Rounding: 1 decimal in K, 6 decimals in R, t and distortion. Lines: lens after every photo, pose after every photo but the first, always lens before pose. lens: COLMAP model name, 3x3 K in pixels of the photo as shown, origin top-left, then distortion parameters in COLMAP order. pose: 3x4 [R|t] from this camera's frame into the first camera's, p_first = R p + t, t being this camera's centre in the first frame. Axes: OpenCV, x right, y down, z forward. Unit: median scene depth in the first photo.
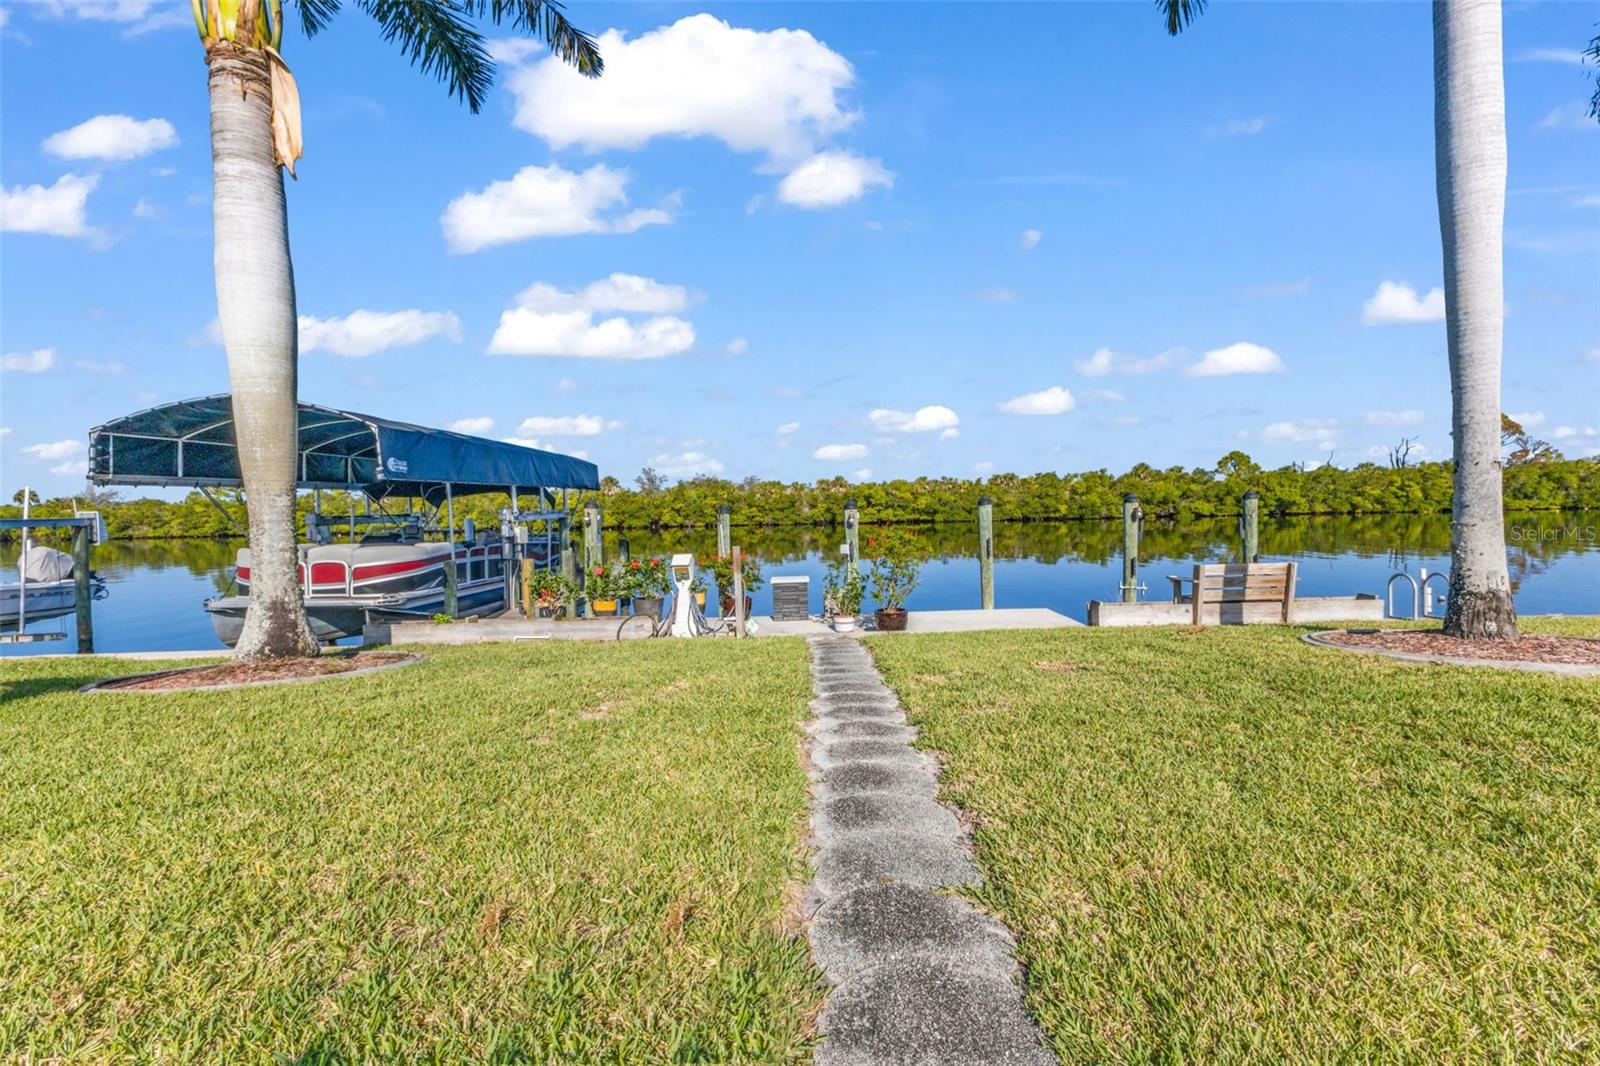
lens RADIAL K [[695.5, 0, 800.0], [0, 695.5, 533.0], [0, 0, 1]] dist [0.019720, -0.006436]
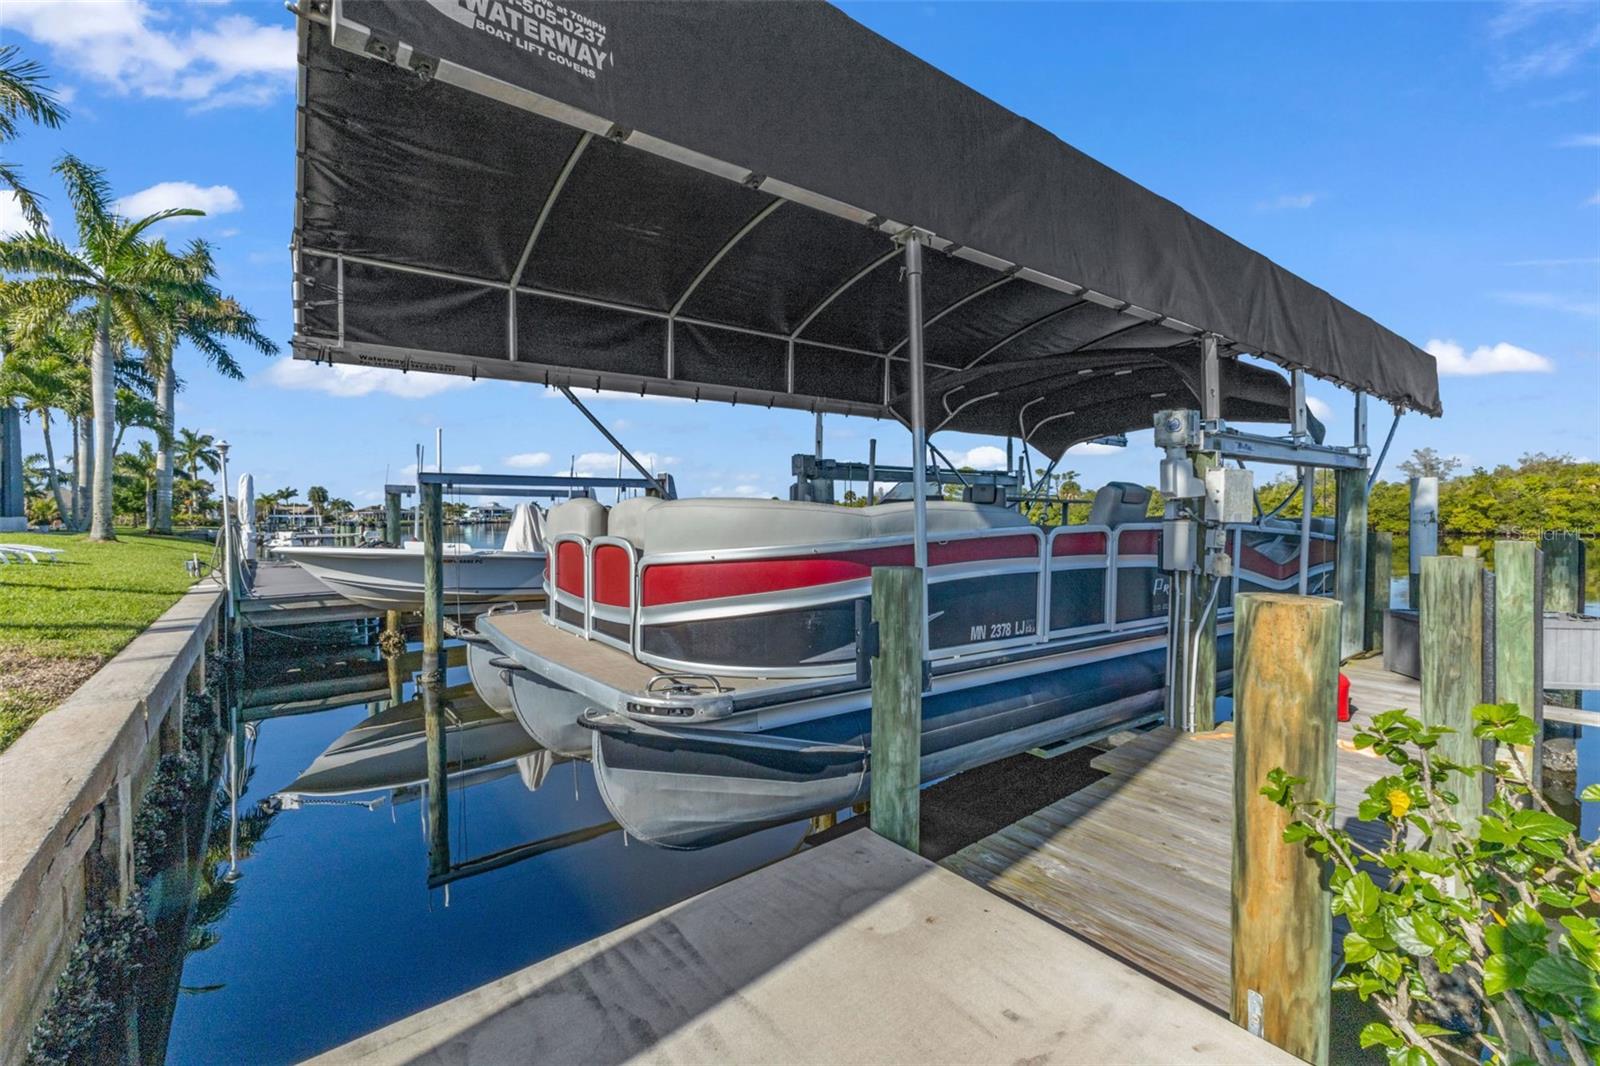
lens RADIAL K [[682.7, 0, 801.5], [0, 682.7, 525.0], [0, 0, 1]] dist [0.038614, -0.016349]
pose [[0.602399, 0.029970, -0.797632, -0.041569], [-0.040018, 0.999172, 0.007320, 0.003185], [0.797191, 0.027510, 0.603100, 0.102535]]
